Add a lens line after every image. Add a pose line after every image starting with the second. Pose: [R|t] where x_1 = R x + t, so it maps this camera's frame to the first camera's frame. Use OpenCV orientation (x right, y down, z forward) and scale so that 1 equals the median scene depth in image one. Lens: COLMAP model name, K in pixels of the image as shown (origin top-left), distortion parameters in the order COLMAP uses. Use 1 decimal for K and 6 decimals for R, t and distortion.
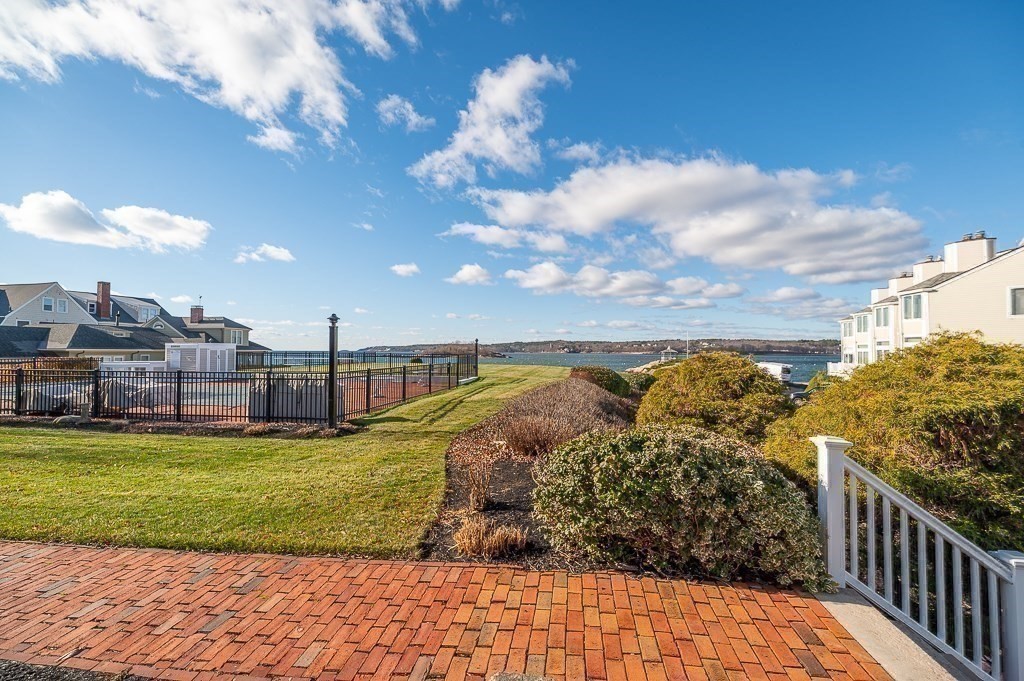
lens RADIAL K [[446.6, 0, 516.3], [0, 446.6, 341.4], [0, 0, 1]] dist [0.003325, 0.001064]
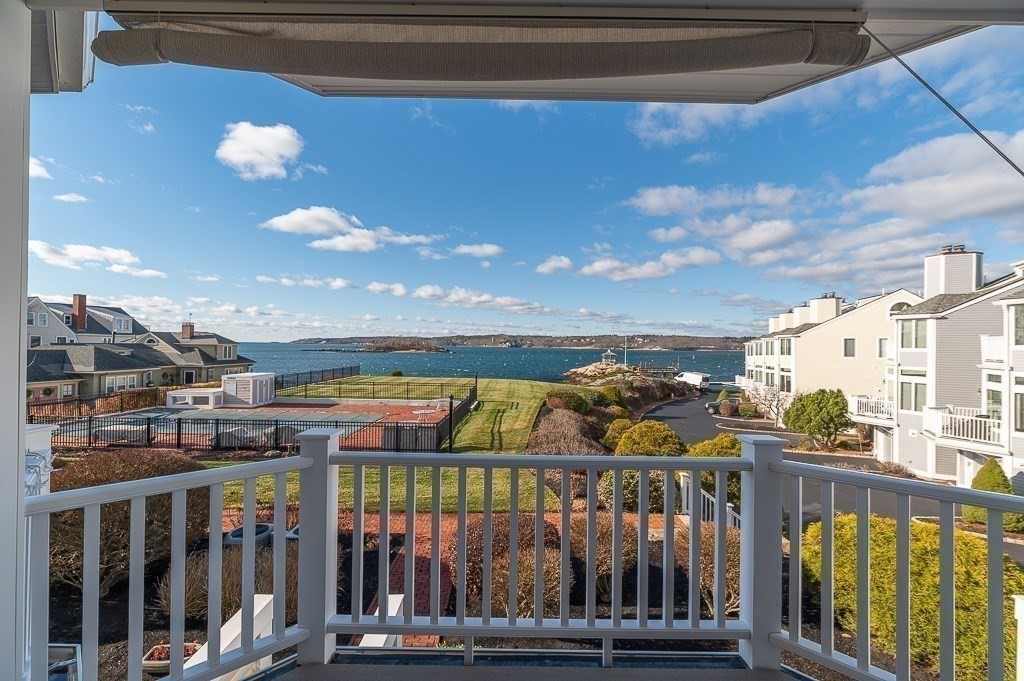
lens RADIAL K [[446.6, 0, 514.1], [0, 446.6, 343.5], [0, 0, 1]] dist [0.003325, 0.001064]
pose [[0.992085, 0.010500, 0.125129, -0.106051], [-0.012879, 0.999751, 0.018222, -0.083854], [-0.124906, -0.019689, 0.991973, -0.226897]]
